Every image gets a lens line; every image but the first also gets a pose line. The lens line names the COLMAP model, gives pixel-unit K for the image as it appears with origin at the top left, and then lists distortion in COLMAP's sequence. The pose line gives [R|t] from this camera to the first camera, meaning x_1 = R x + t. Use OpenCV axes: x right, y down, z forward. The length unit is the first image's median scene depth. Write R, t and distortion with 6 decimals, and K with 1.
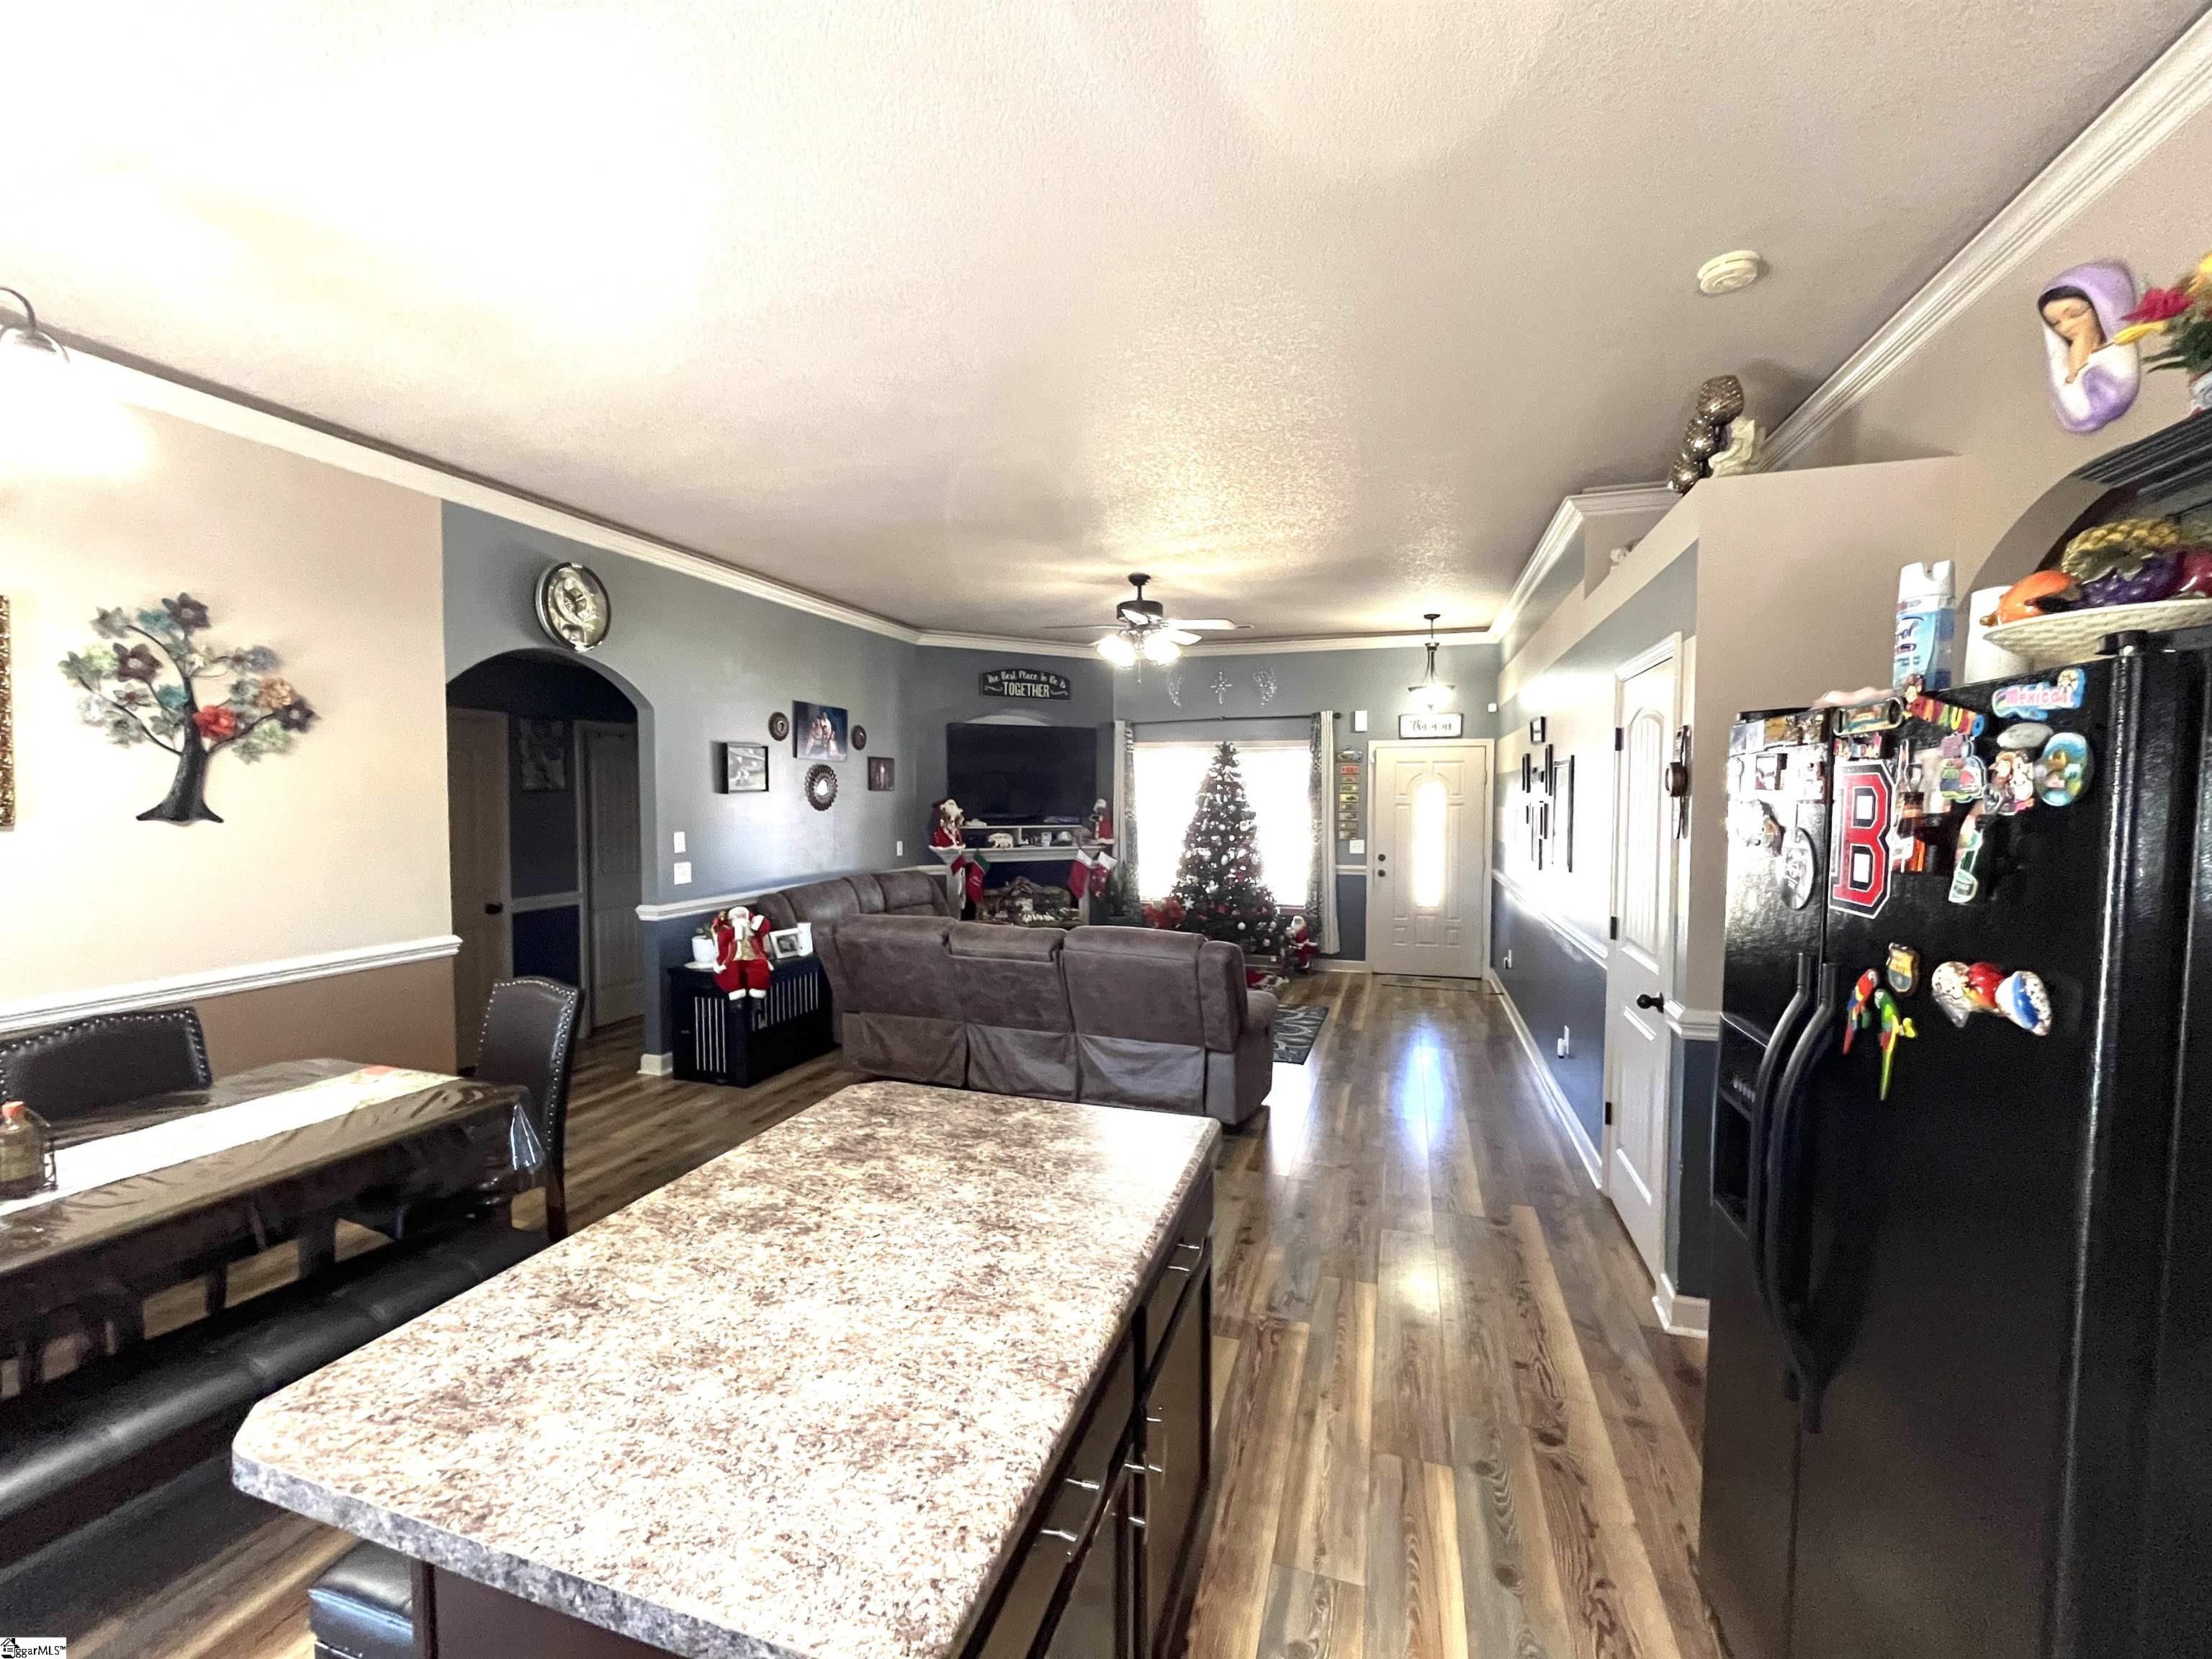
lens RADIAL K [[898.3, 0, 1104.4], [0, 898.3, 834.2], [0, 0, 1]] dist [-0.003446, -0.000002]
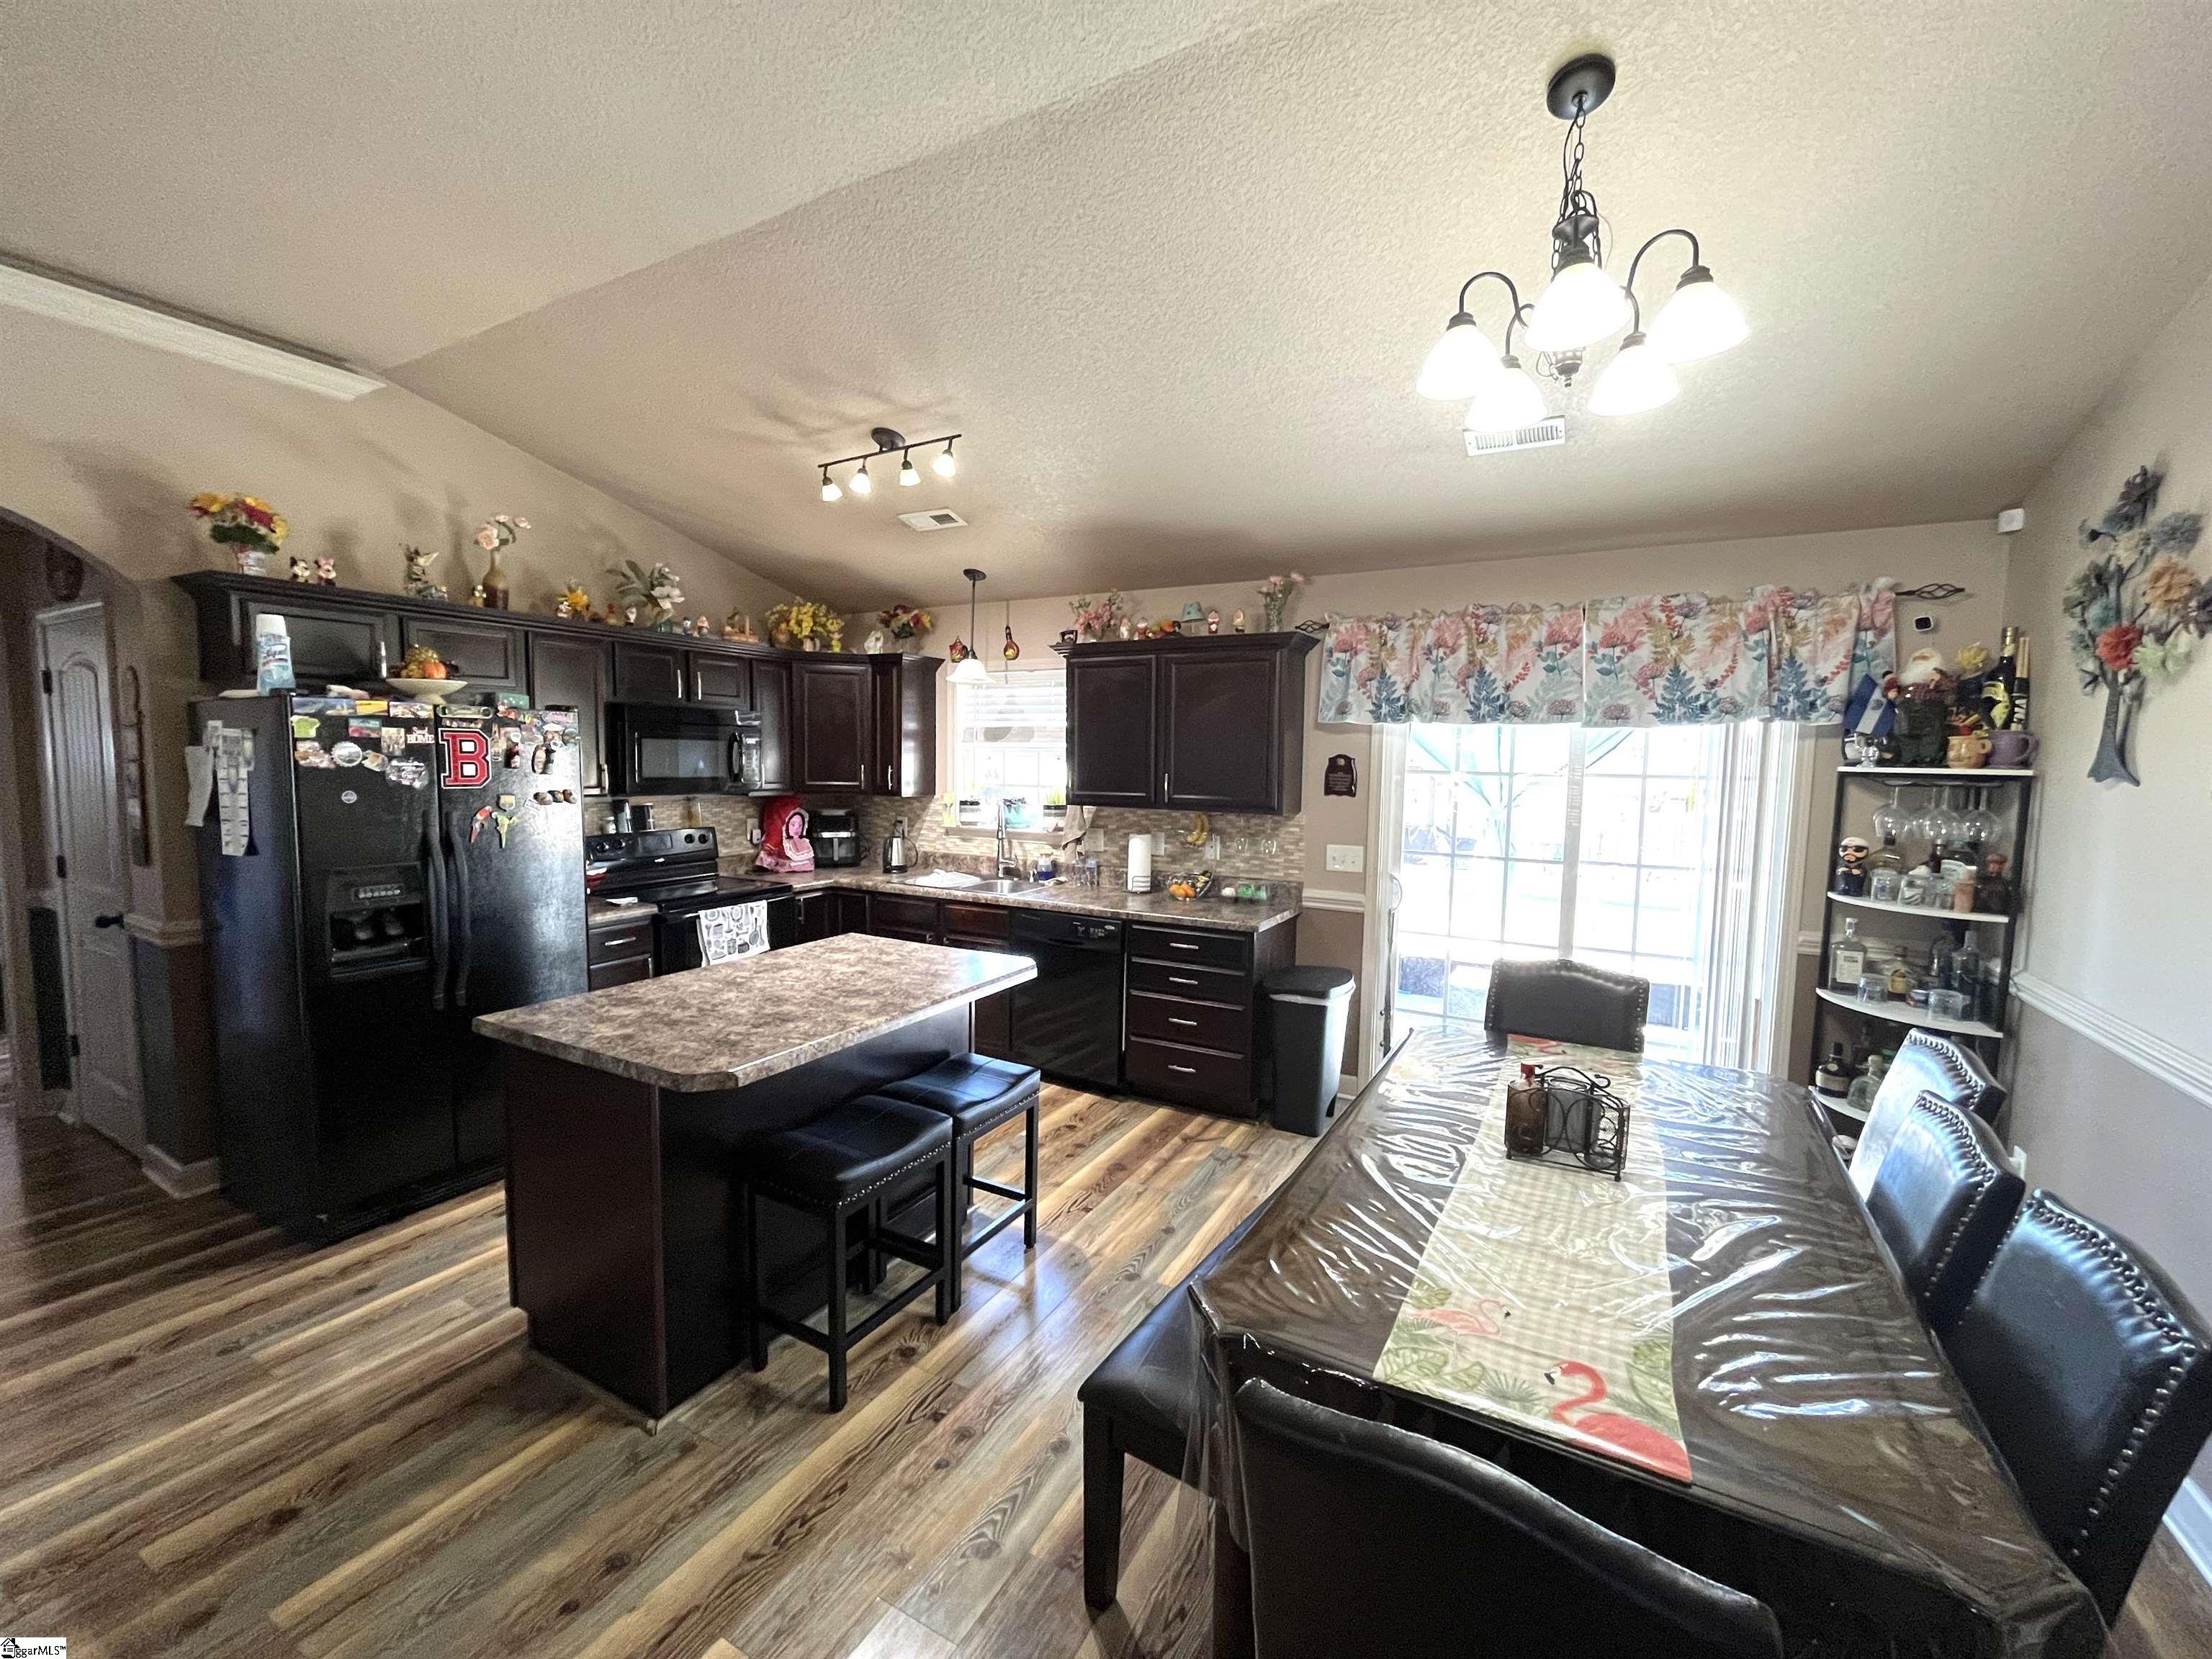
lens RADIAL K [[898.3, 0, 1105.2], [0, 898.3, 830.5], [0, 0, 1]] dist [-0.003446, -0.000002]
pose [[-0.981126, -0.030689, 0.190917, -0.292253], [-0.007164, 0.992417, 0.122712, -0.024019], [-0.193235, 0.119028, -0.973906, 0.634722]]
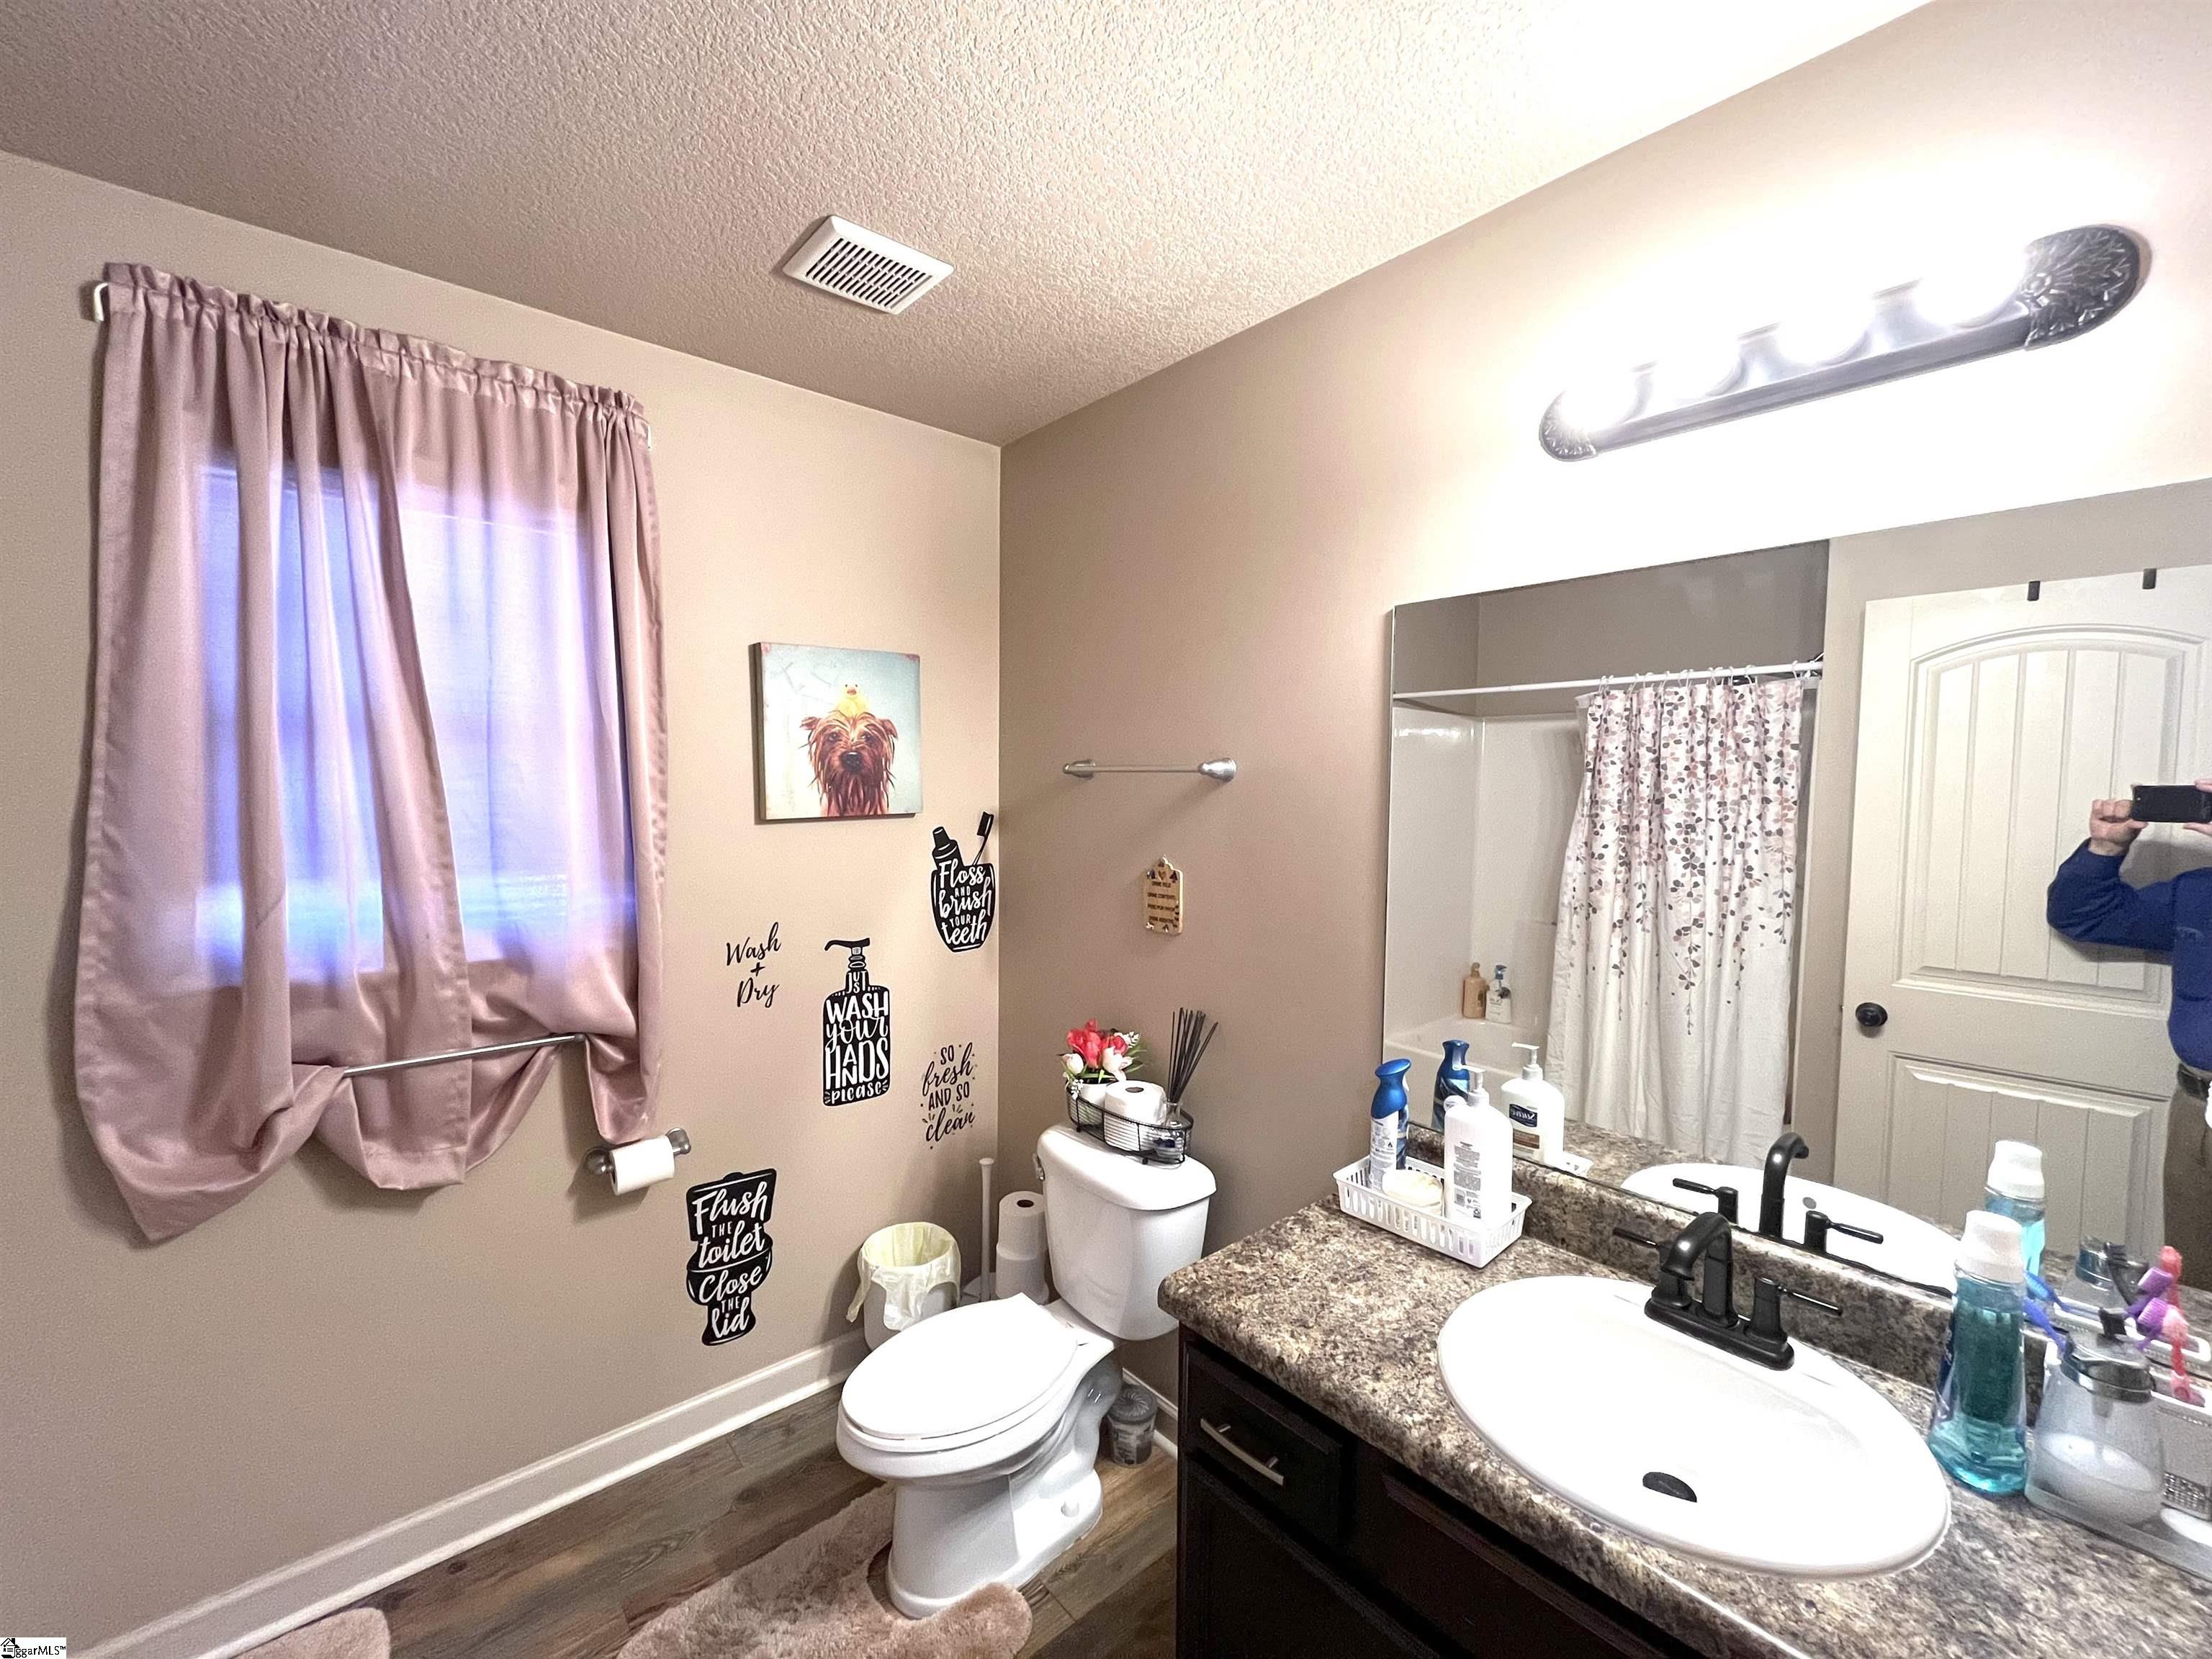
lens RADIAL K [[898.3, 0, 1107.5], [0, 898.3, 834.2], [0, 0, 1]] dist [-0.003446, -0.000002]
pose [[0.525678, -0.045708, 0.849455, -0.303907], [0.032420, 0.998906, 0.033687, -0.004715], [-0.850066, 0.009831, 0.526585, 0.160515]]
